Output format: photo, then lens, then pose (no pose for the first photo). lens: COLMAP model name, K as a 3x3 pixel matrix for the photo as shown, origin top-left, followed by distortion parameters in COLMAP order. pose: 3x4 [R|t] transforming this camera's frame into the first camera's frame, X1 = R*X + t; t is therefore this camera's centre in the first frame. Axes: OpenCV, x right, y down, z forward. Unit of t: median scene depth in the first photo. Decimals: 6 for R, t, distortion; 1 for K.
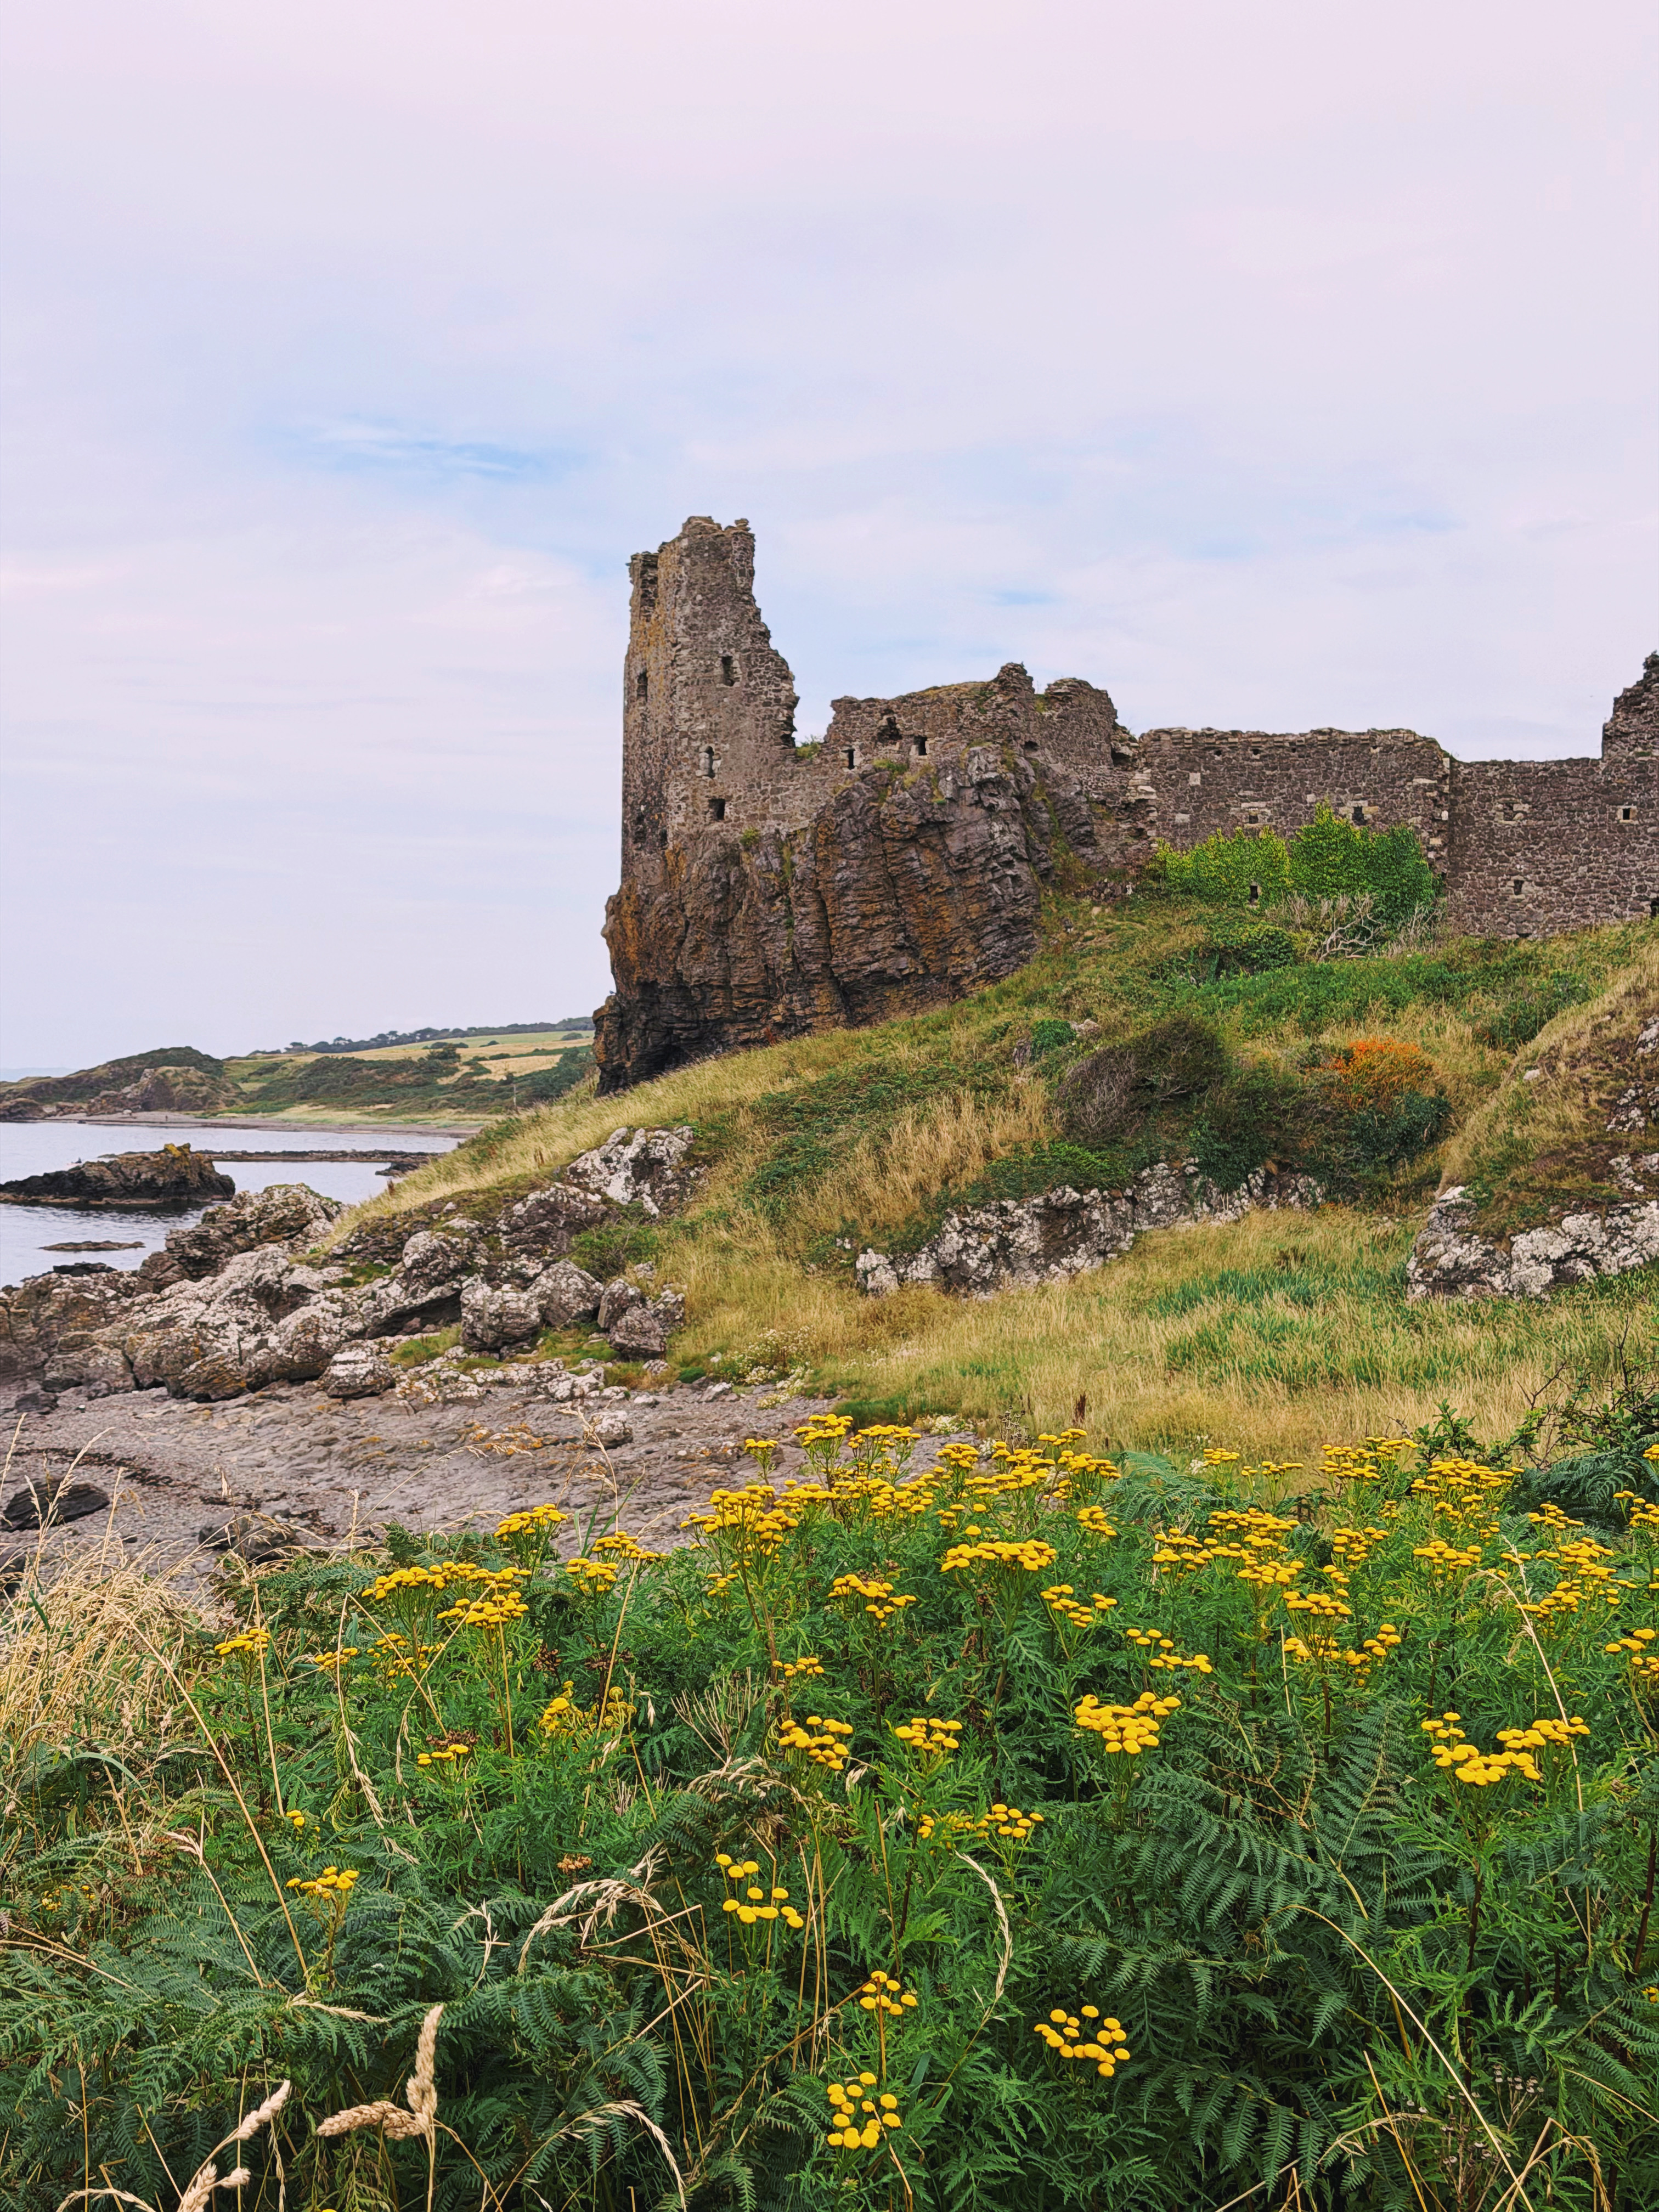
lens RADIAL K [[3072.8, 0, 790.3], [0, 3072.8, 1120.4], [0, 0, 1]] dist [0.135201, 0.088610]
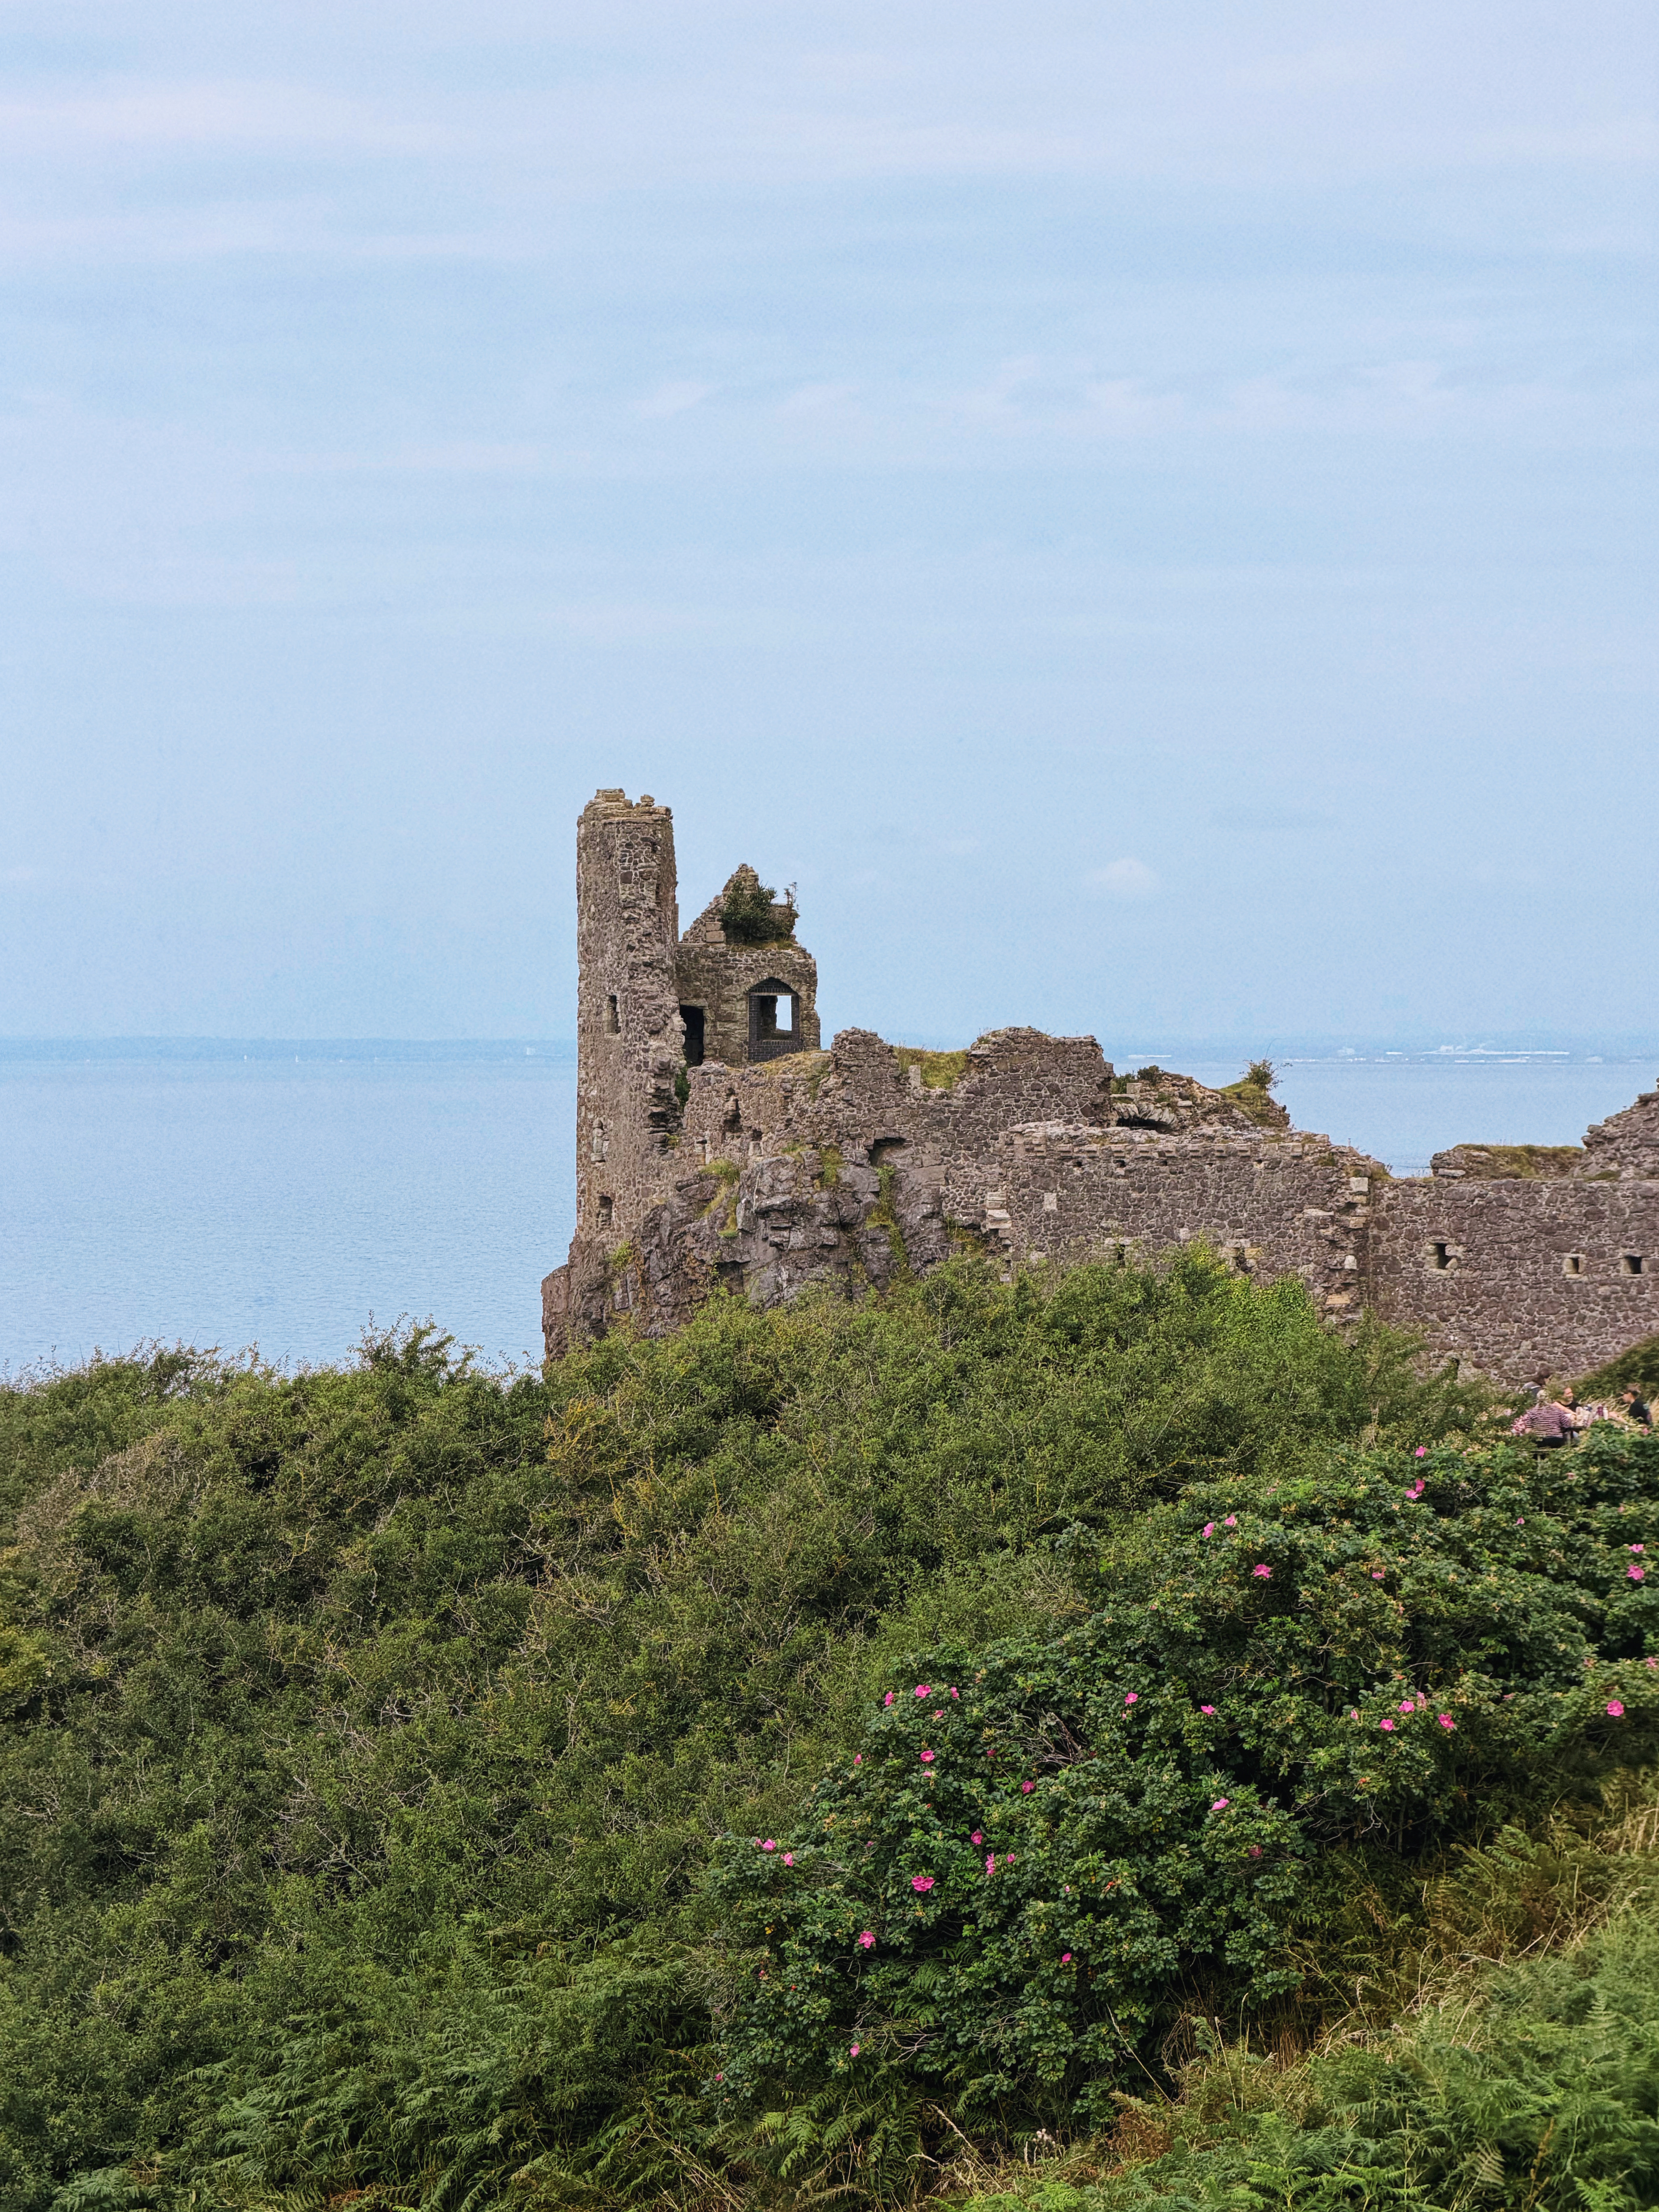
lens RADIAL K [[6939.8, 0, 829.5], [0, 6939.8, 1106.0], [0, 0, 1]] dist [0.192846, 0.756408]
pose [[0.877779, -0.010149, -0.478958, 0.849433], [0.008799, 0.999948, -0.005063, -0.126988], [0.478985, 0.000229, 0.877823, -0.398852]]
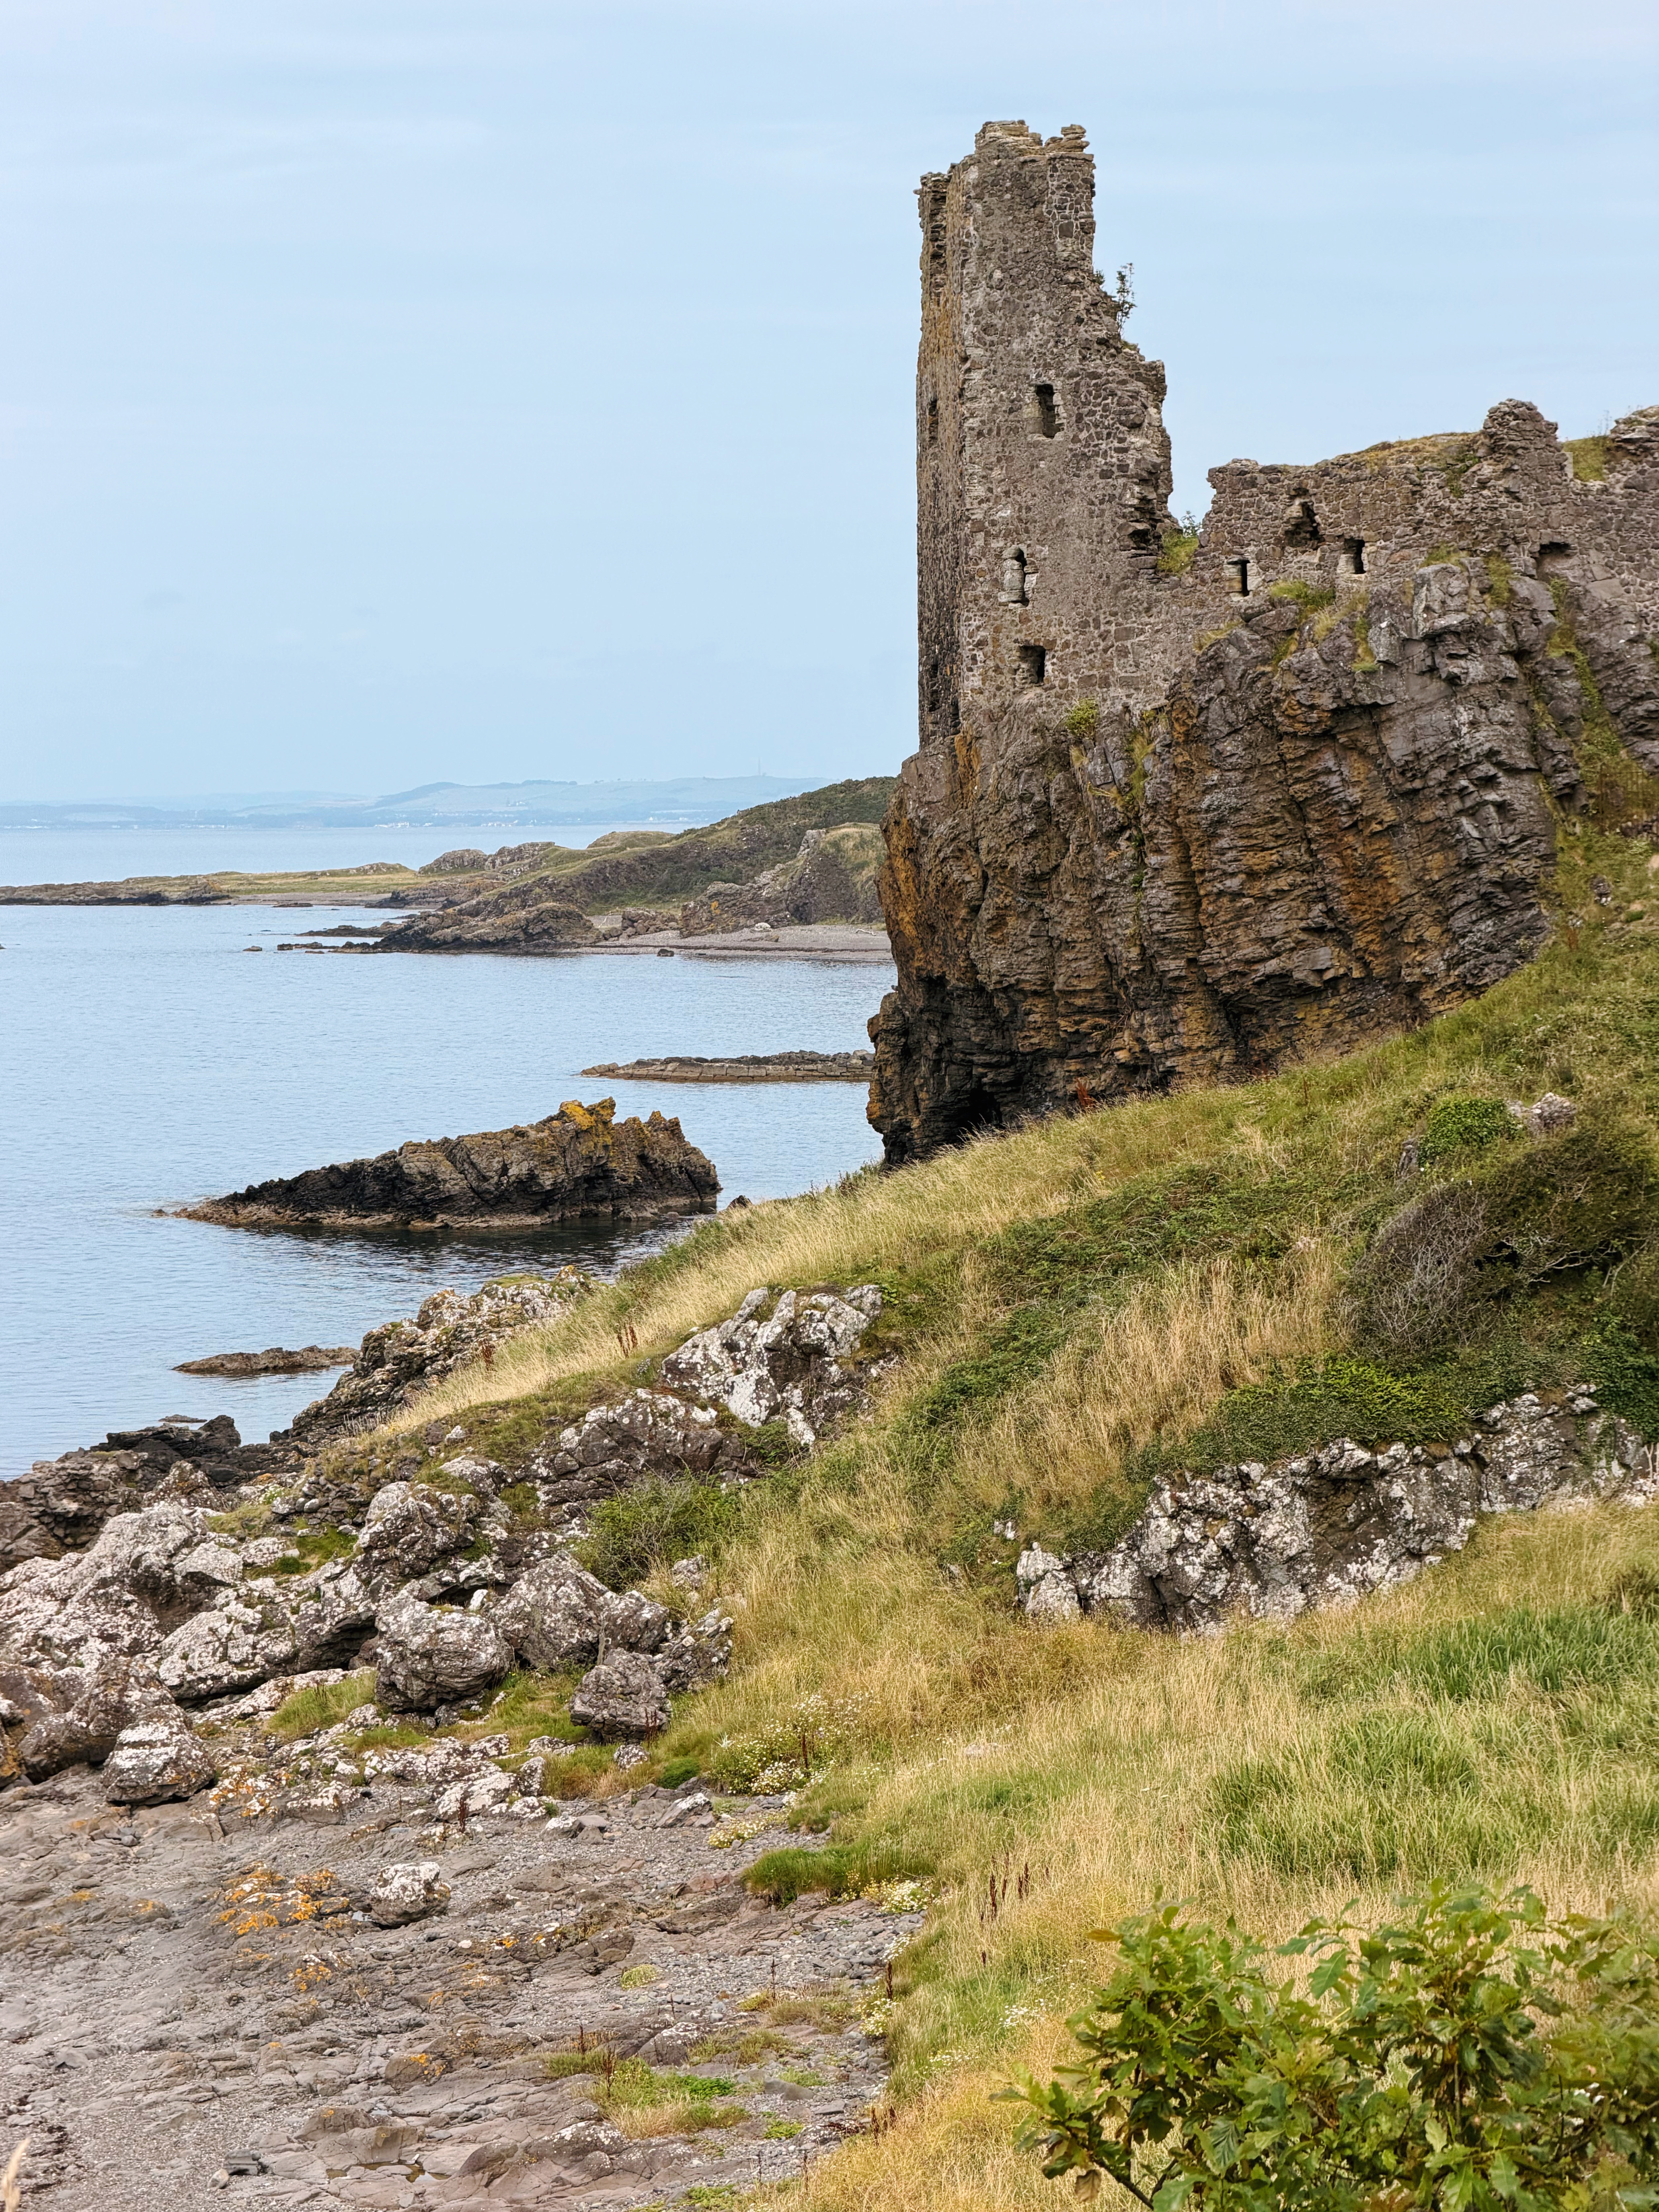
lens RADIAL K [[6940.2, 0, 829.5], [0, 6940.2, 1106.0], [0, 0, 1]] dist [0.192846, 0.756408]
pose [[0.974657, -0.015402, -0.223175, 0.233785], [0.023187, 0.999209, 0.032304, -0.069231], [0.222501, -0.036660, 0.974243, -0.229235]]
